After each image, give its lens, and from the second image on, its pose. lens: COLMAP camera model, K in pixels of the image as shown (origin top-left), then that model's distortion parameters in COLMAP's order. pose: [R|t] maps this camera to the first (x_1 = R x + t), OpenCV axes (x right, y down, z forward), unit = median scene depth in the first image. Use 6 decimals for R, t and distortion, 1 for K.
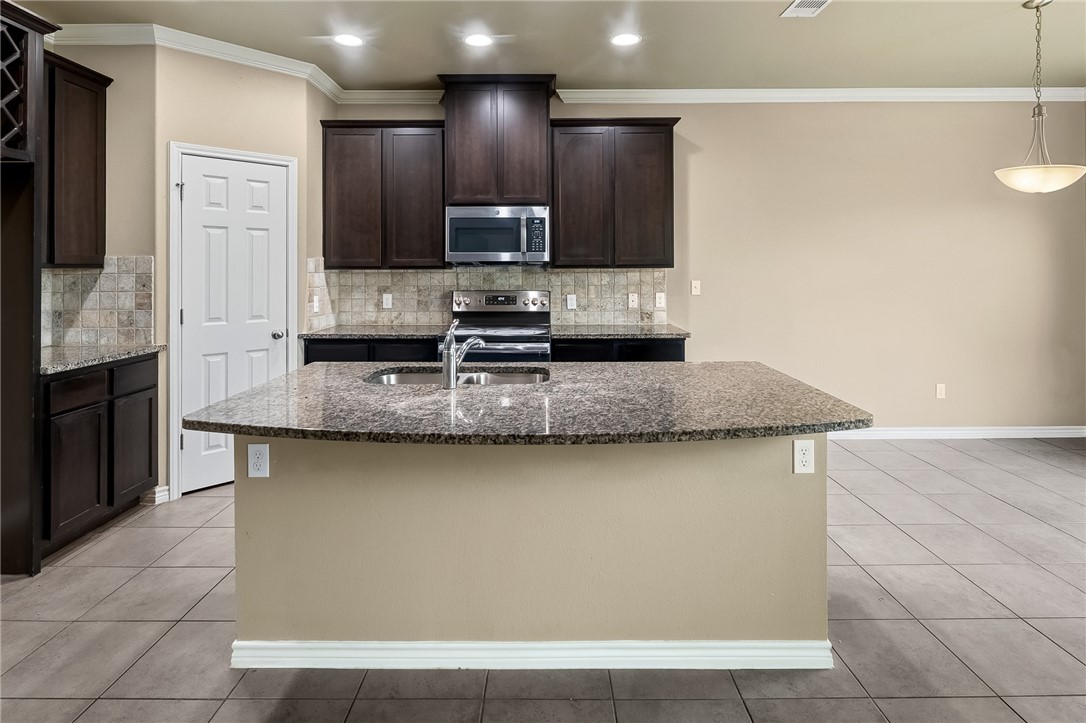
lens RADIAL K [[573.9, 0, 546.4], [0, 573.9, 265.9], [0, 0, 1]] dist [-0.003533, -0.000660]
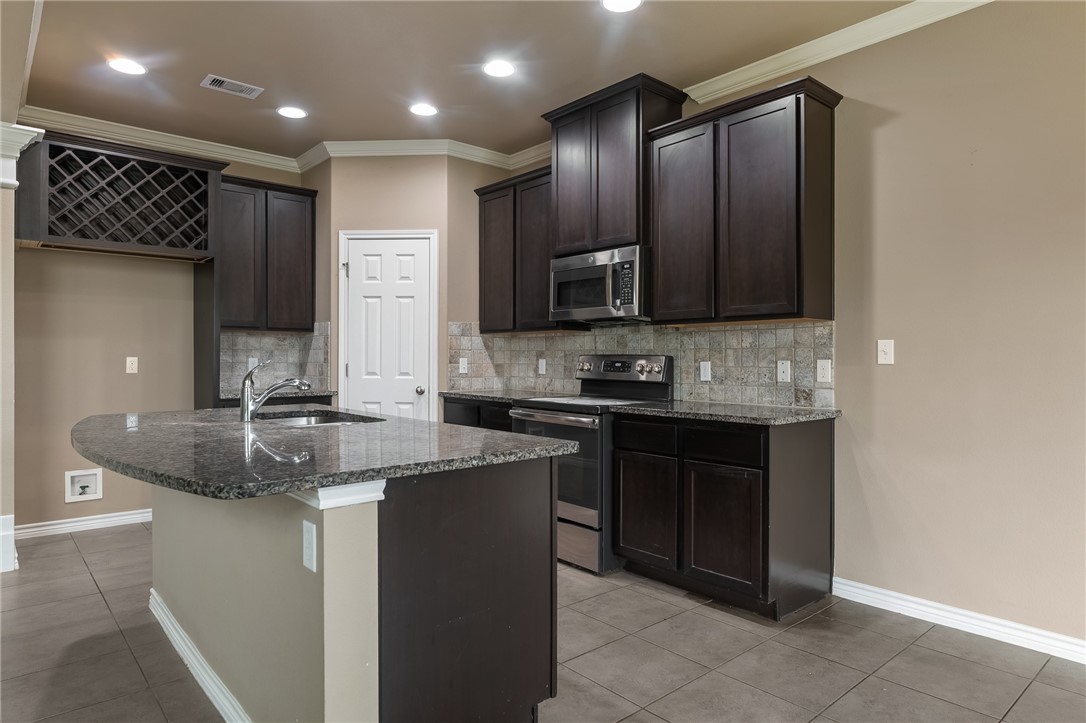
lens RADIAL K [[647.7, 0, 547.4], [0, 647.7, 359.7], [0, 0, 1]] dist [-0.001596, -0.001358]
pose [[0.659577, 0.006743, -0.751607, 0.580158], [-0.000416, 0.999963, 0.008606, 0.043954], [0.751637, -0.005364, 0.659555, 0.322403]]
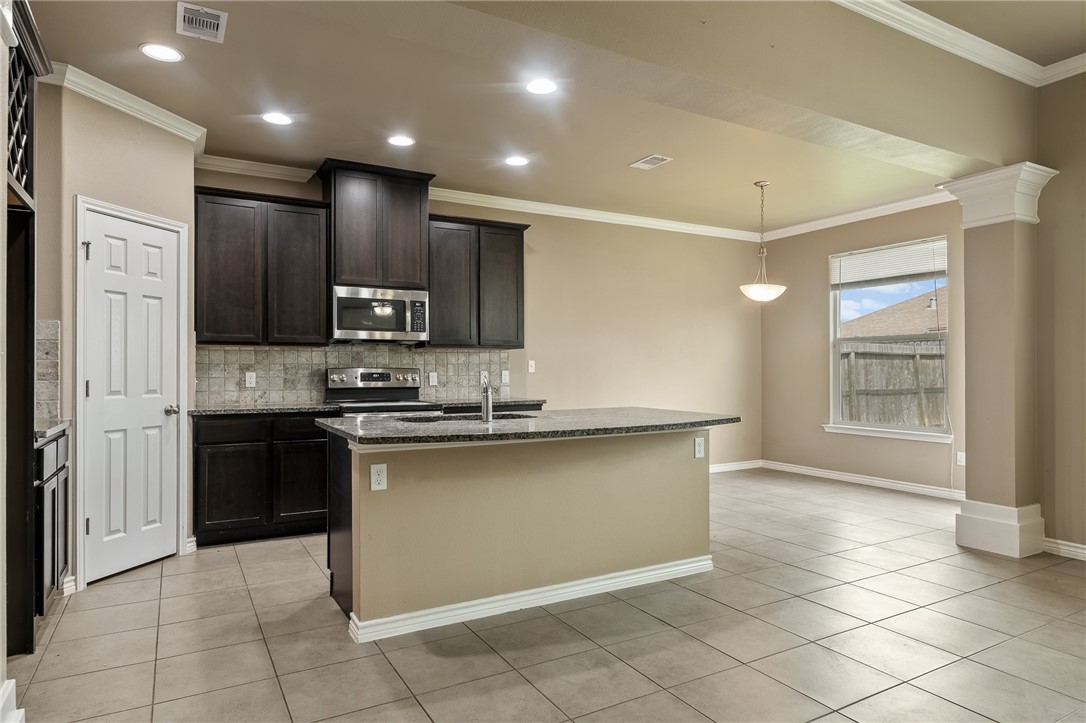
lens RADIAL K [[647.7, 0, 547.4], [0, 647.7, 359.7], [0, 0, 1]] dist [-0.001596, -0.001358]
pose [[0.867732, 0.007009, 0.496983, -0.417170], [-0.000830, 0.999920, -0.012653, 0.044588], [-0.497032, 0.010566, 0.867668, -0.207237]]
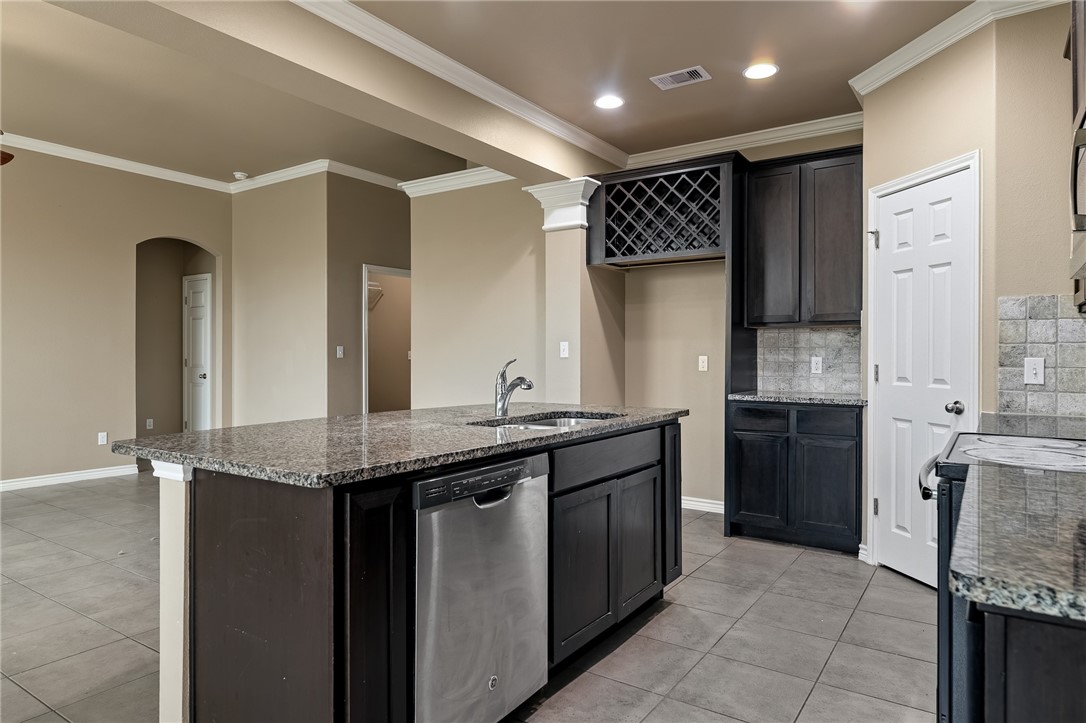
lens RADIAL K [[656.2, 0, 543.0], [0, 656.2, 361.5], [0, 0, 1]] dist [0.000696, -0.000607]
pose [[-0.558832, 0.008201, -0.829241, 0.452485], [0.002659, 0.999964, 0.008097, 0.048455], [0.829277, 0.002320, -0.558833, 0.933506]]
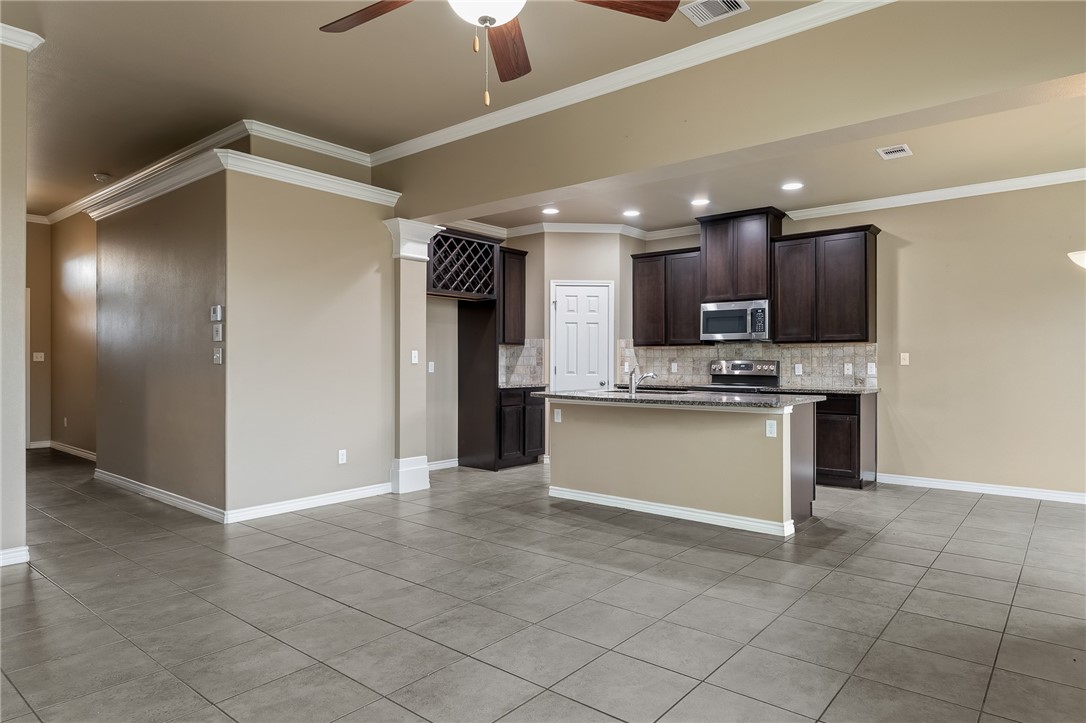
lens RADIAL K [[652.5, 0, 545.7], [0, 652.5, 362.1], [0, 0, 1]] dist [-0.001067, -0.000532]
pose [[0.771759, 0.003432, -0.635906, 0.599070], [-0.000306, 0.999987, 0.005025, 0.041383], [0.635915, -0.003683, 0.771750, -0.584641]]
